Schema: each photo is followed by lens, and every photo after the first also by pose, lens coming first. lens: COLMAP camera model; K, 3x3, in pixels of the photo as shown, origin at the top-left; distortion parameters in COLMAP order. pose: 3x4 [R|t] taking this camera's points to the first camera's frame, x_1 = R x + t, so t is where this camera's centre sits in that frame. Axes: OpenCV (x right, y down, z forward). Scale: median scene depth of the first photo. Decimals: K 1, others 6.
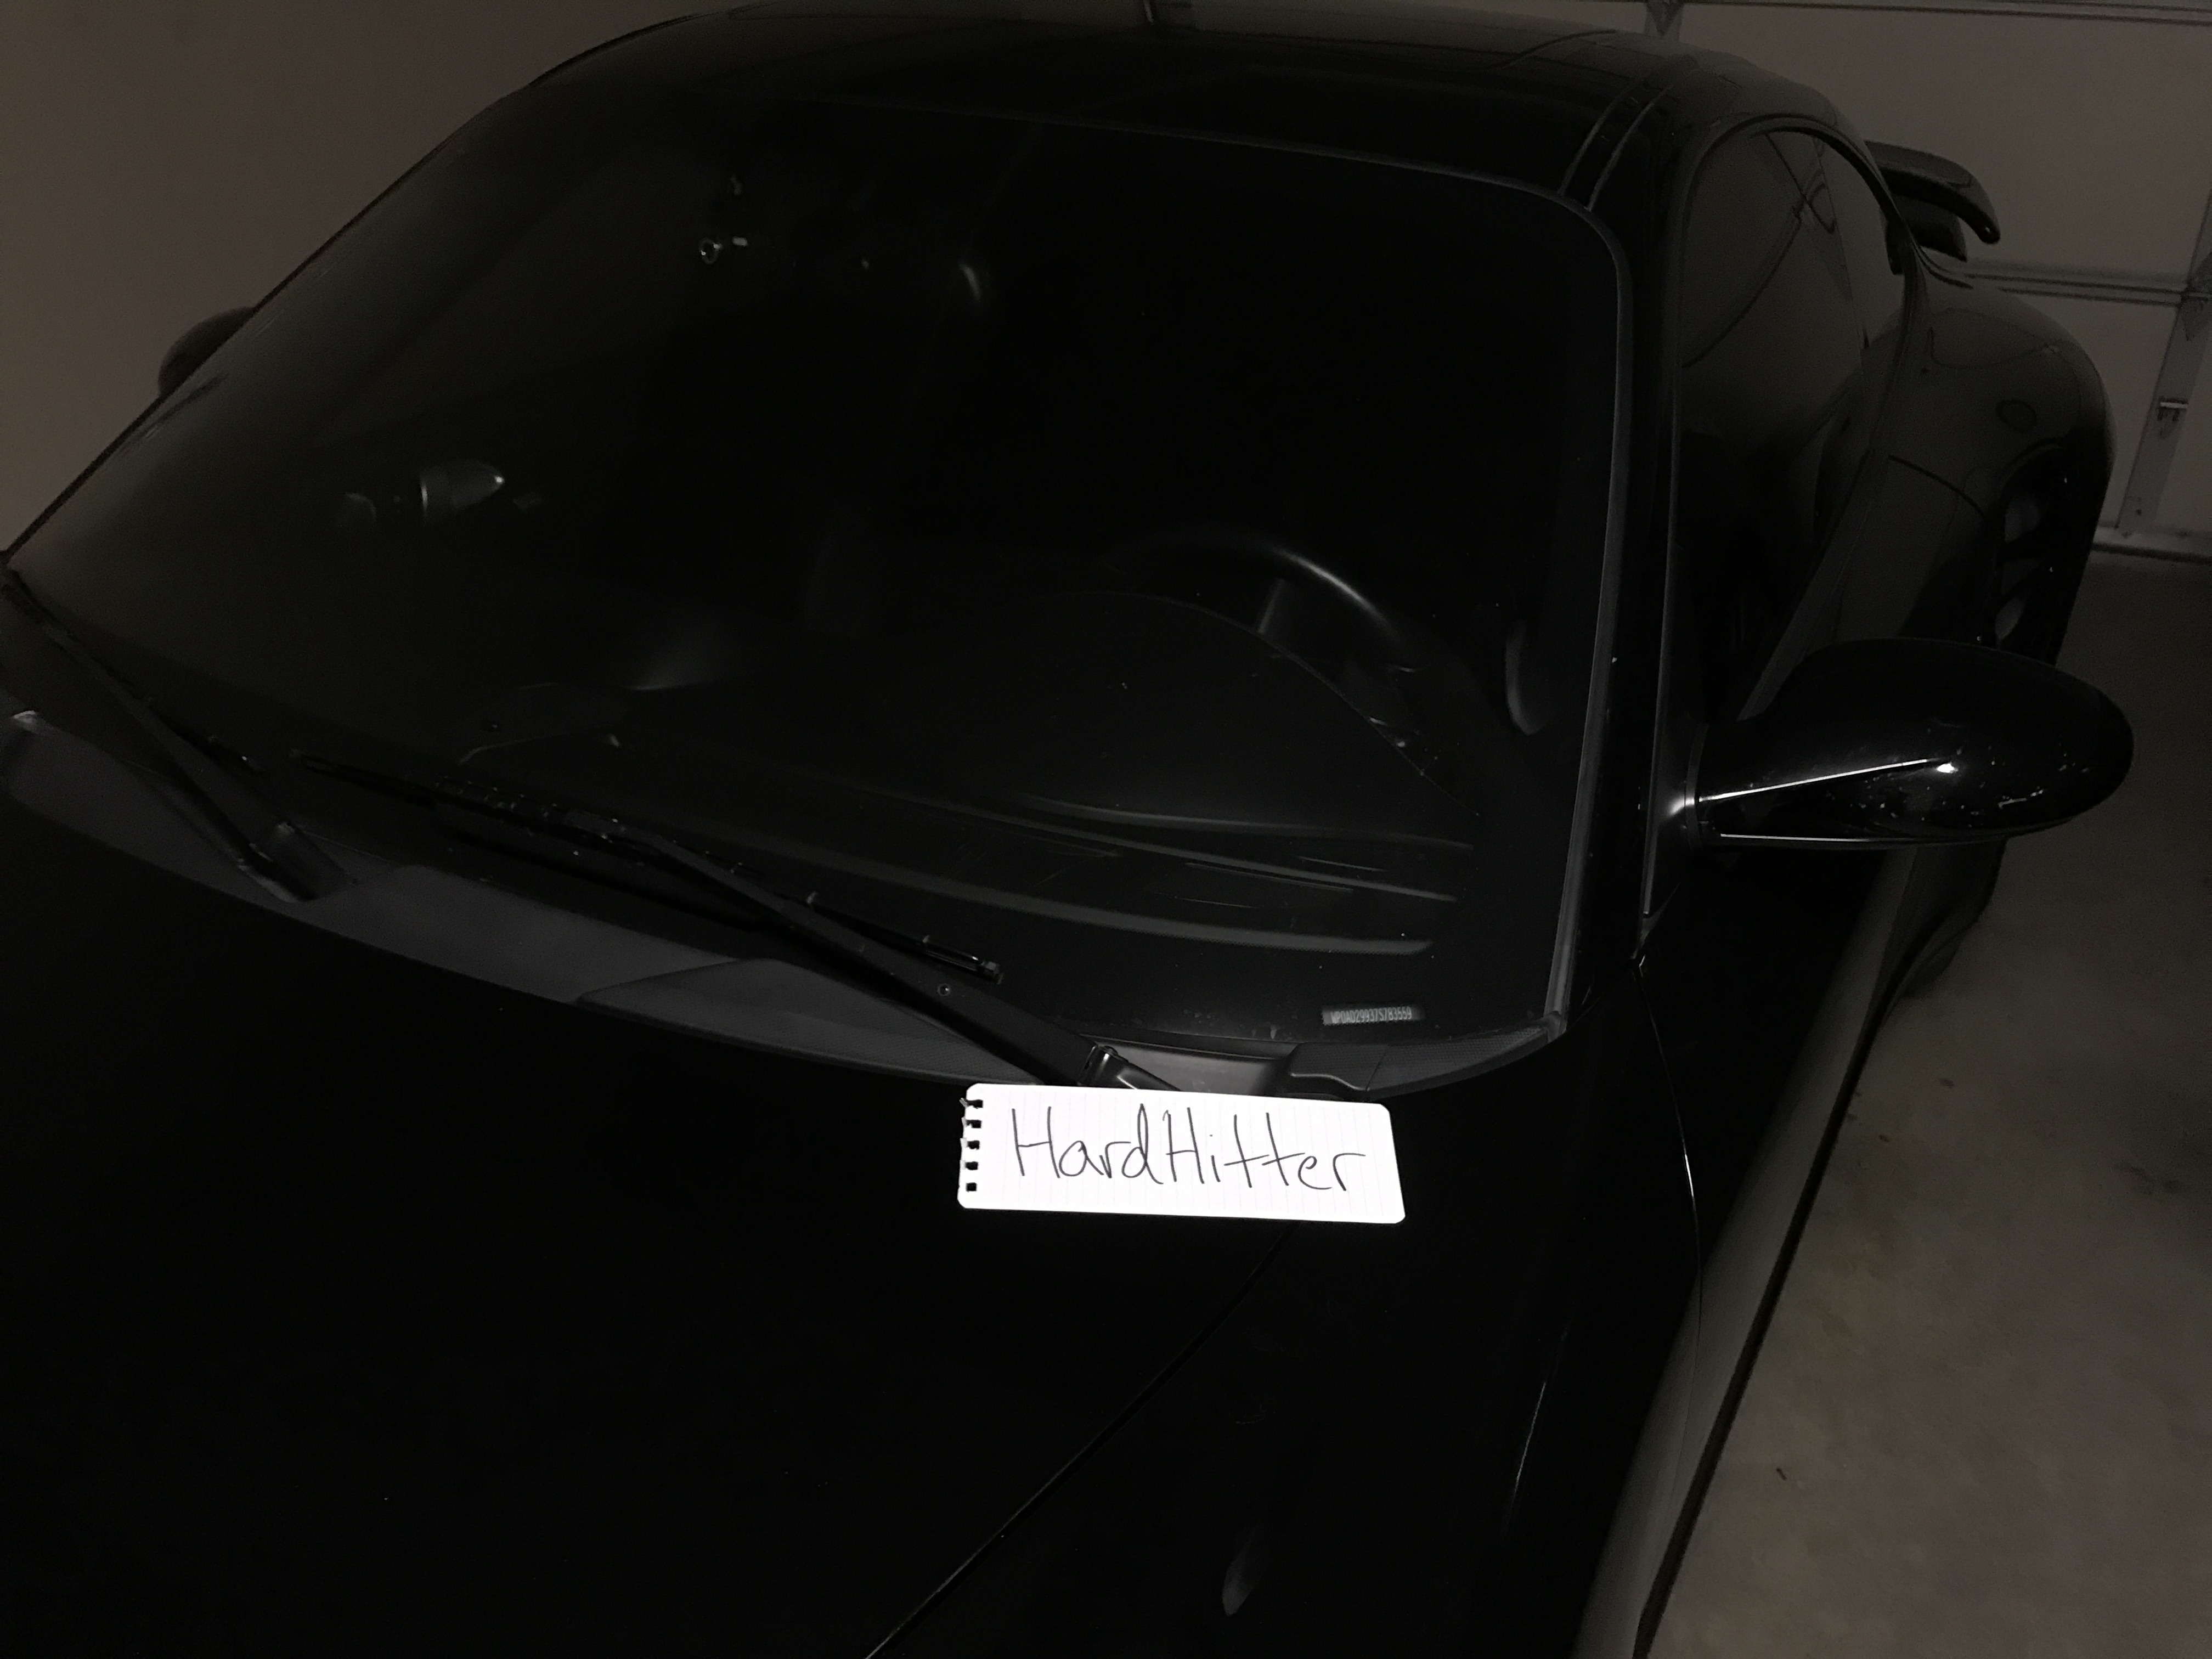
lens RADIAL K [[1905.4, 0, 1106.0], [0, 1905.4, 829.5], [0, 0, 1]] dist [0.056387, 0.000359]
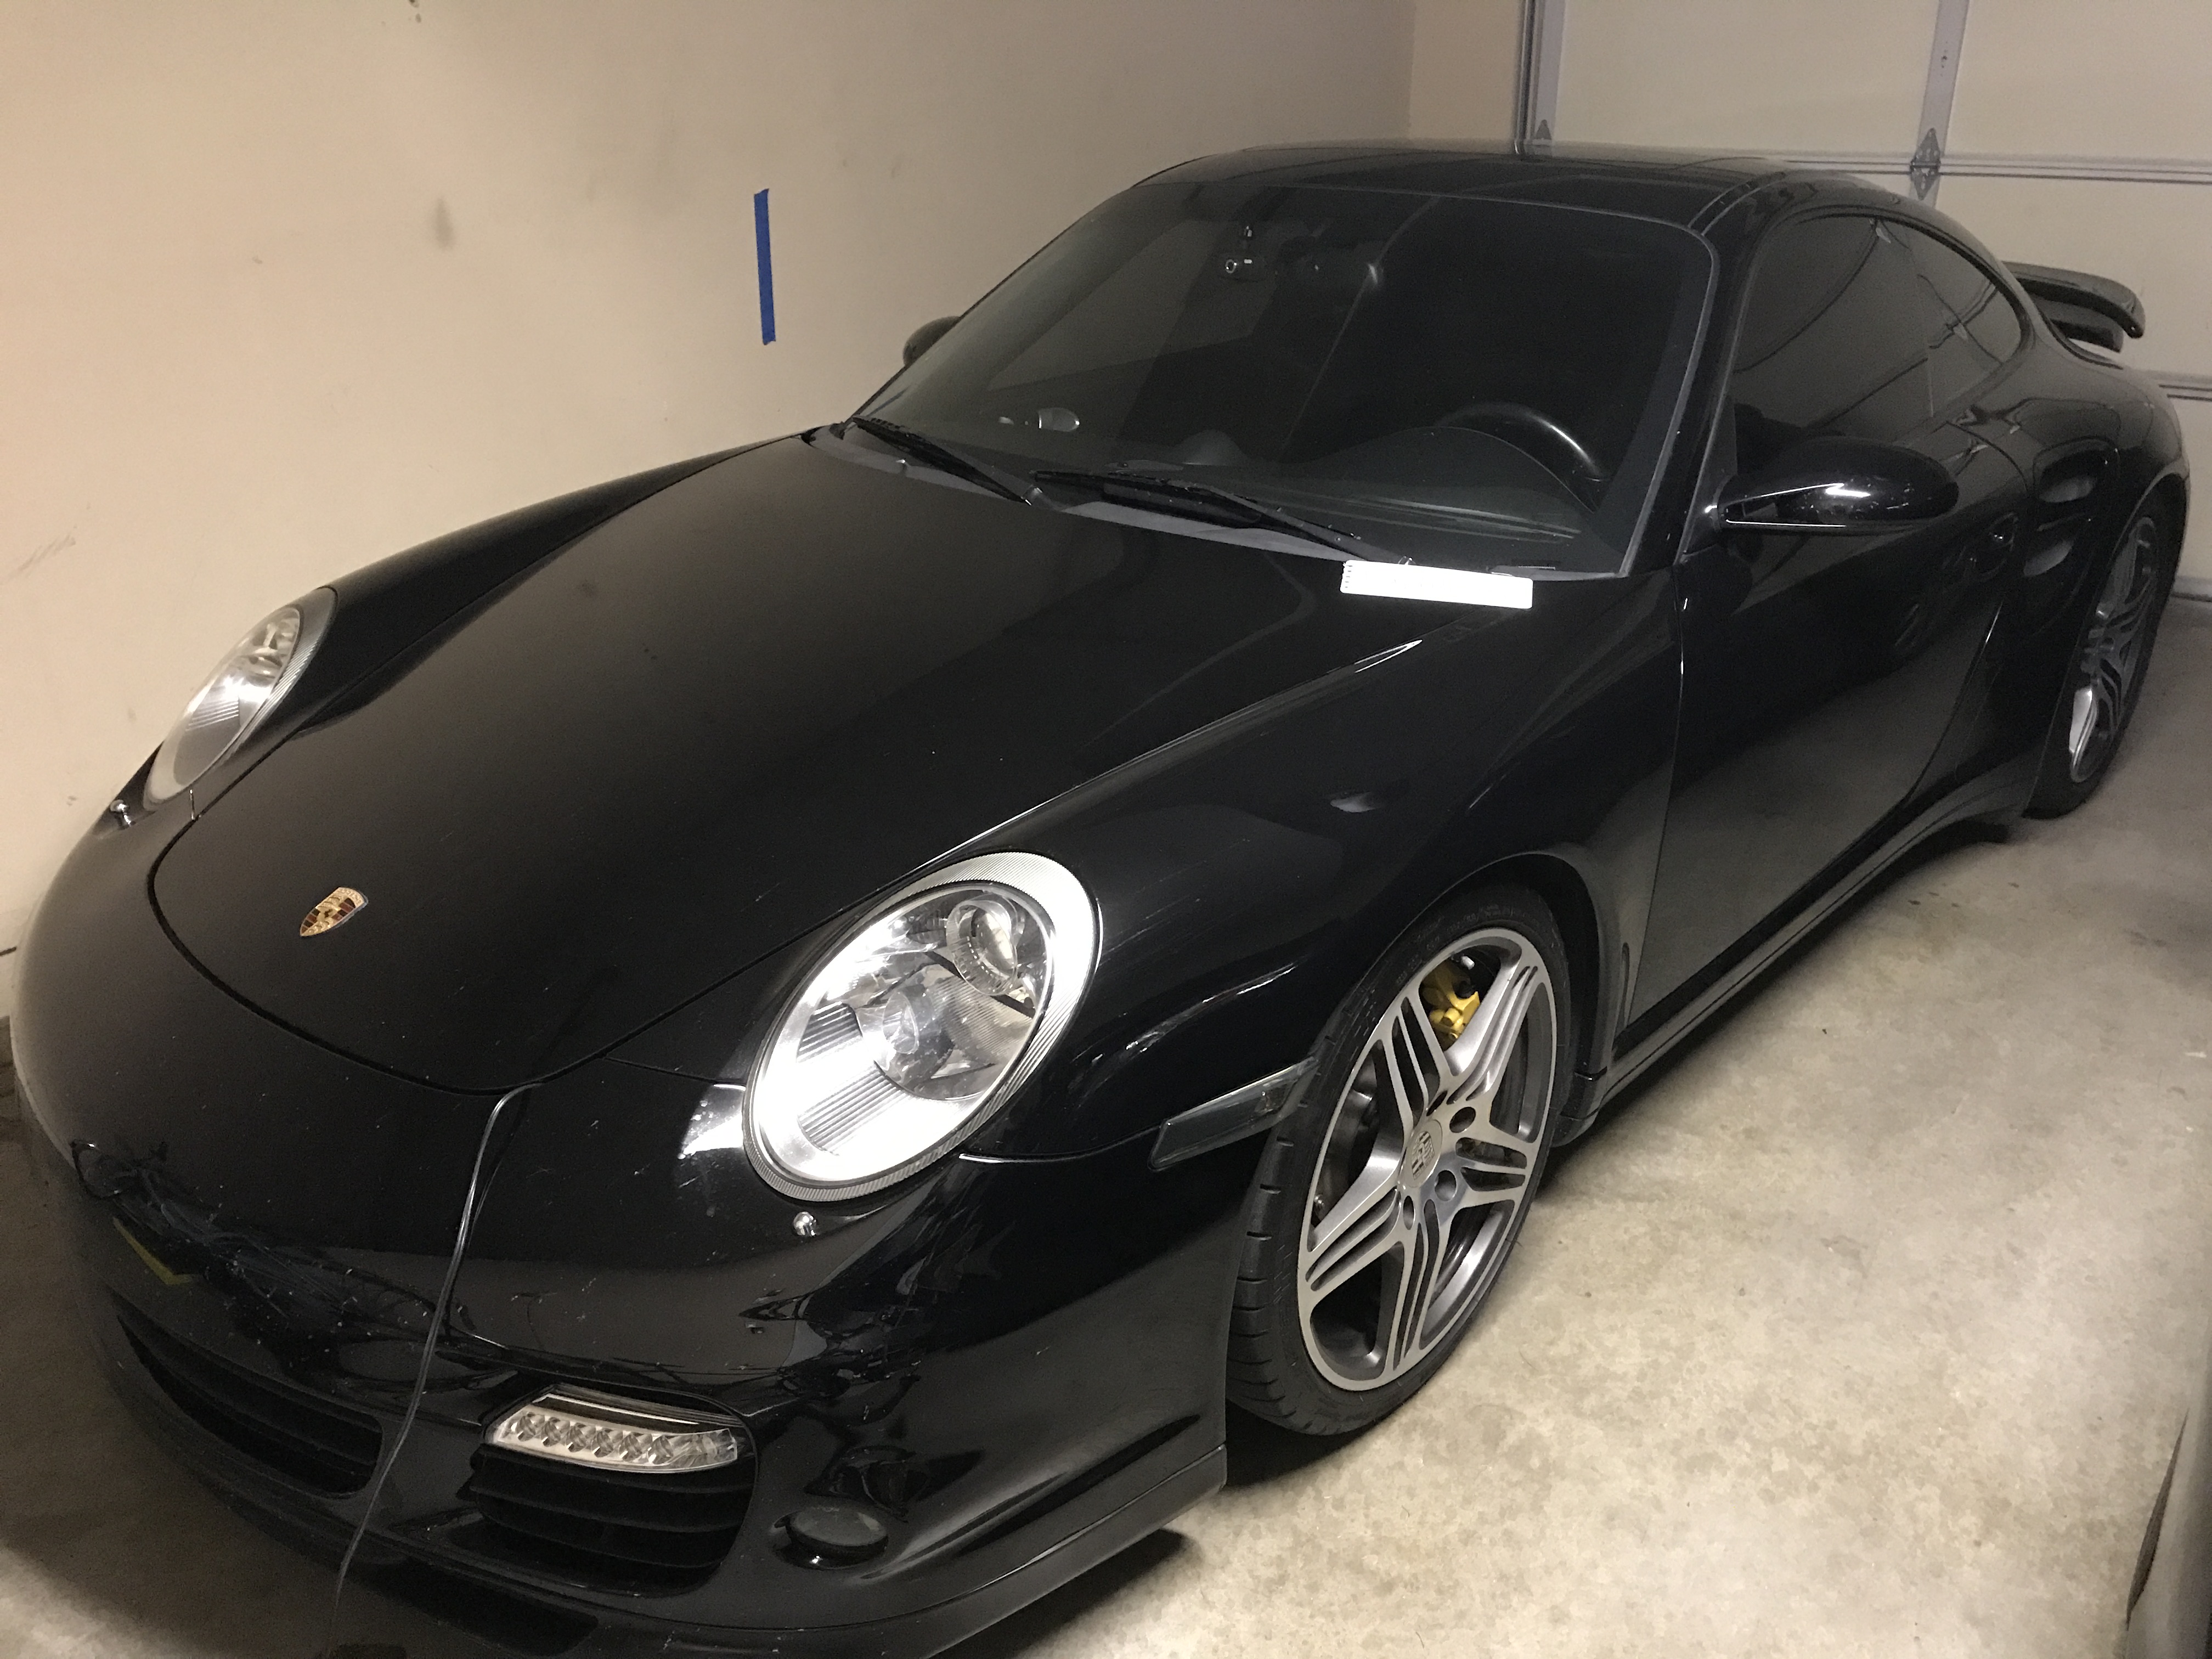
lens RADIAL K [[1905.4, 0, 1106.0], [0, 1905.4, 829.5], [0, 0, 1]] dist [0.056387, 0.000359]
pose [[0.980116, 0.071064, -0.185262, 0.053821], [-0.088527, 0.992201, -0.087754, 0.388033], [0.177581, 0.102410, 0.978763, -0.734133]]
